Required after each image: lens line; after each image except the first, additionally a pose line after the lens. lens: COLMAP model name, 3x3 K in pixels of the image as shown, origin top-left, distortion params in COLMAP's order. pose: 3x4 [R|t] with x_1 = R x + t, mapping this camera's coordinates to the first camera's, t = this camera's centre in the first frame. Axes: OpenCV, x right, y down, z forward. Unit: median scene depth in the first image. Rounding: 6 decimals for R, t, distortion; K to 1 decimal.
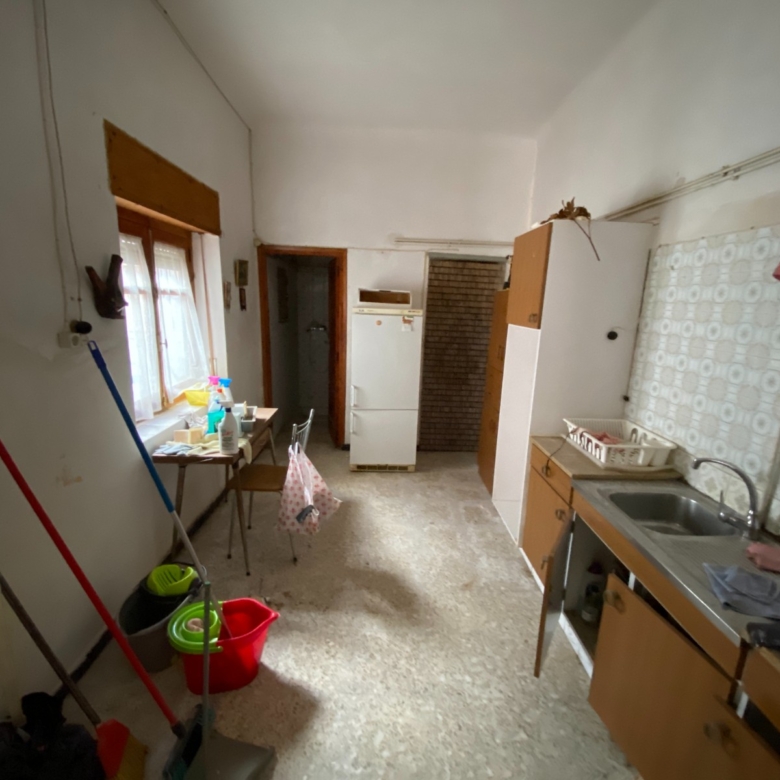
lens RADIAL K [[419.3, 0, 388.7], [0, 419.3, 391.2], [0, 0, 1]] dist [0.025944, -0.028821]
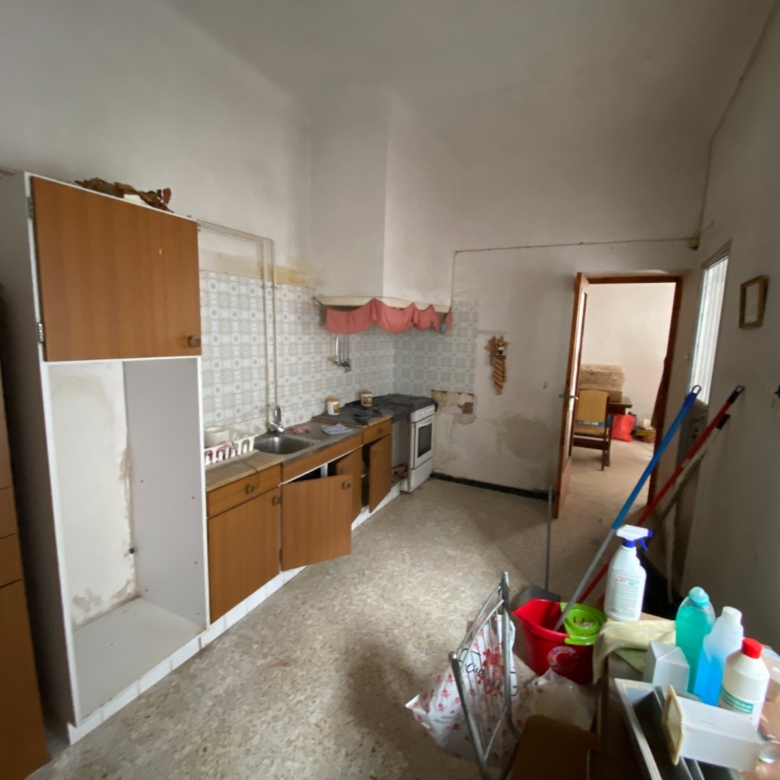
lens RADIAL K [[416.1, 0, 389.1], [0, 416.1, 390.7], [0, 0, 1]] dist [0.025946, -0.024867]
pose [[-0.881830, -0.125880, 0.454455, -0.342095], [0.040540, 0.939908, 0.339012, -0.357049], [-0.469821, 0.317375, -0.823736, 1.598229]]
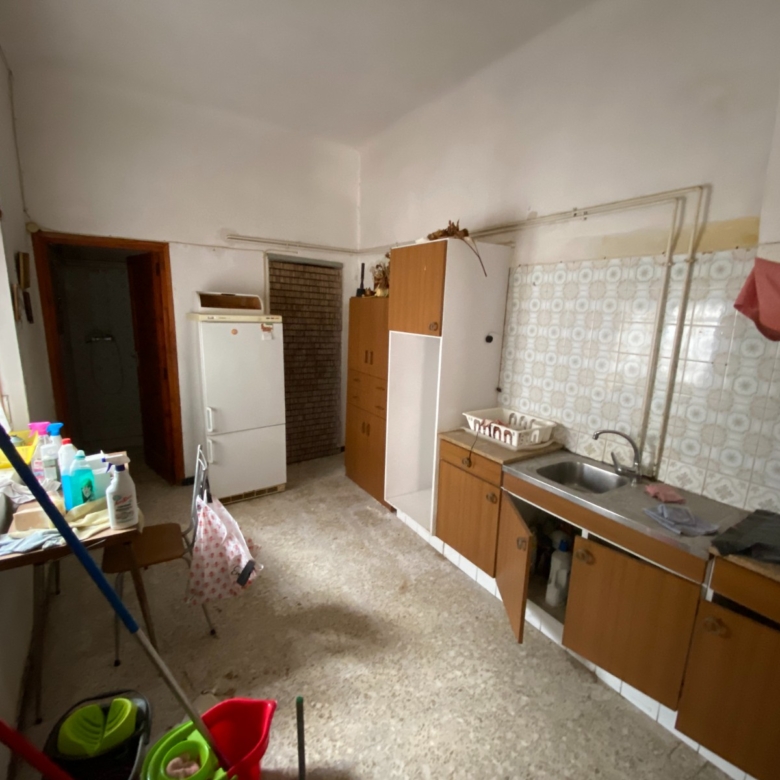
lens RADIAL K [[419.3, 0, 388.7], [0, 419.3, 391.2], [0, 0, 1]] dist [0.025944, -0.028821]
pose [[0.851210, -0.112278, 0.512674, -0.358253], [0.108790, 0.993379, 0.036927, -0.063740], [-0.513426, 0.024342, 0.857789, 0.143399]]
